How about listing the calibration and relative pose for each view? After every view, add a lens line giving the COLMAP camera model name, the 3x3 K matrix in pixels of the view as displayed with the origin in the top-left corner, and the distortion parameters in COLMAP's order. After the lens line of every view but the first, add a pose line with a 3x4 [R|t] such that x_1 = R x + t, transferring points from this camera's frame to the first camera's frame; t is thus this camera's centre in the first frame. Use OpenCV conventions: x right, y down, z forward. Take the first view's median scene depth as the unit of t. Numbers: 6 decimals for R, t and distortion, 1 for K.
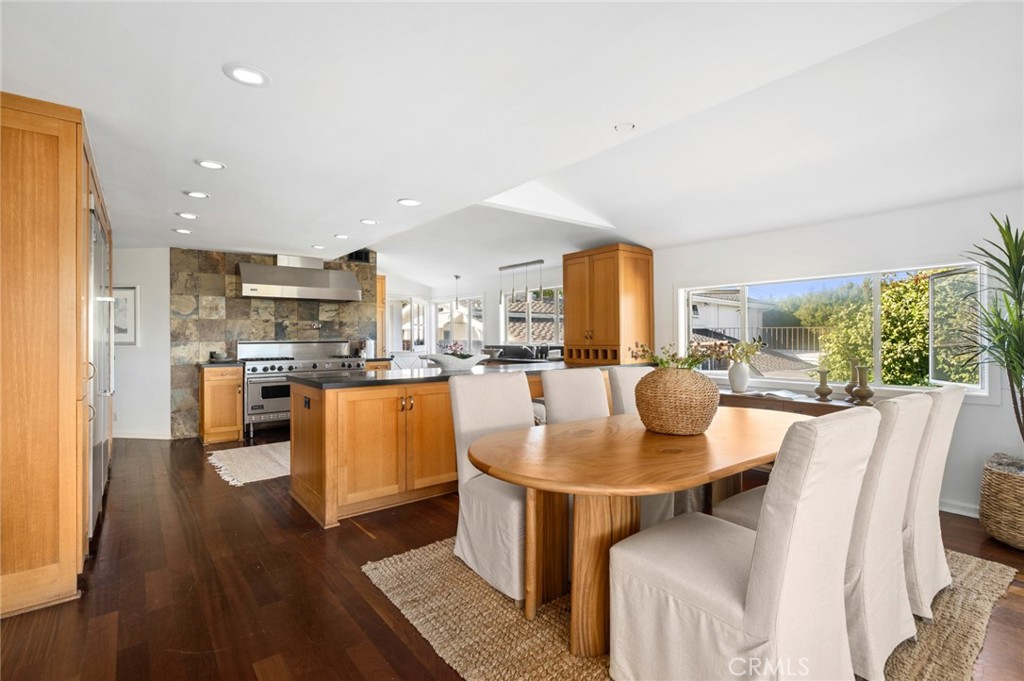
lens RADIAL K [[474.0, 0, 509.8], [0, 474.0, 337.3], [0, 0, 1]] dist [0.006511, 0.000323]
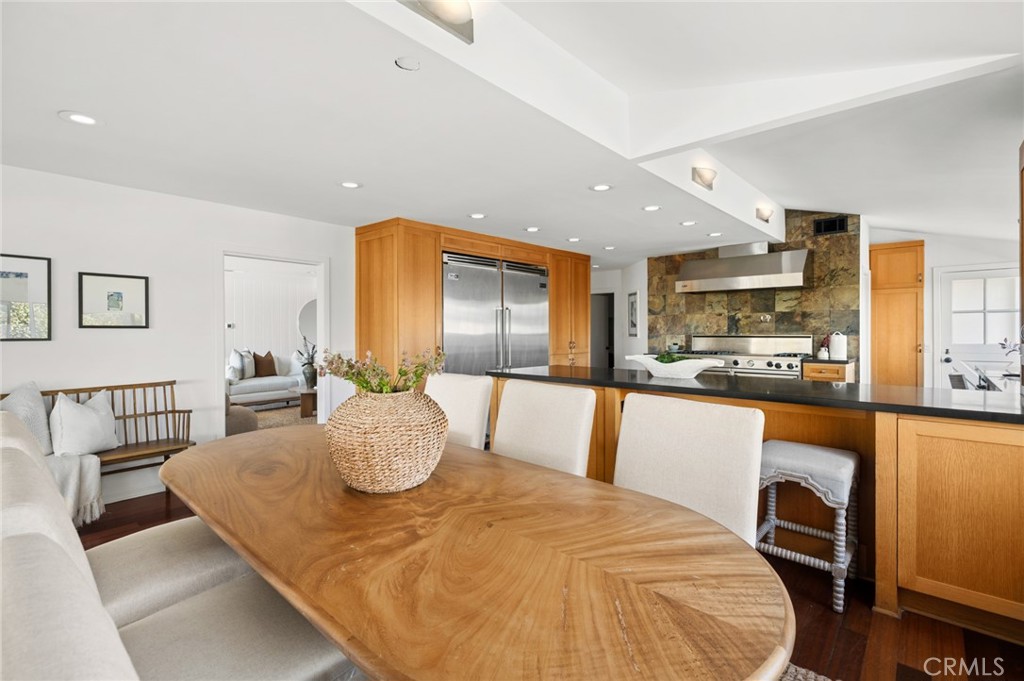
lens RADIAL K [[474.0, 0, 510.2], [0, 474.0, 332.9], [0, 0, 1]] dist [0.006511, 0.000323]
pose [[0.161729, 0.004862, -0.986823, 0.385689], [-0.006910, 0.999969, 0.003794, 0.003198], [0.986811, 0.006205, 0.161757, 0.388123]]
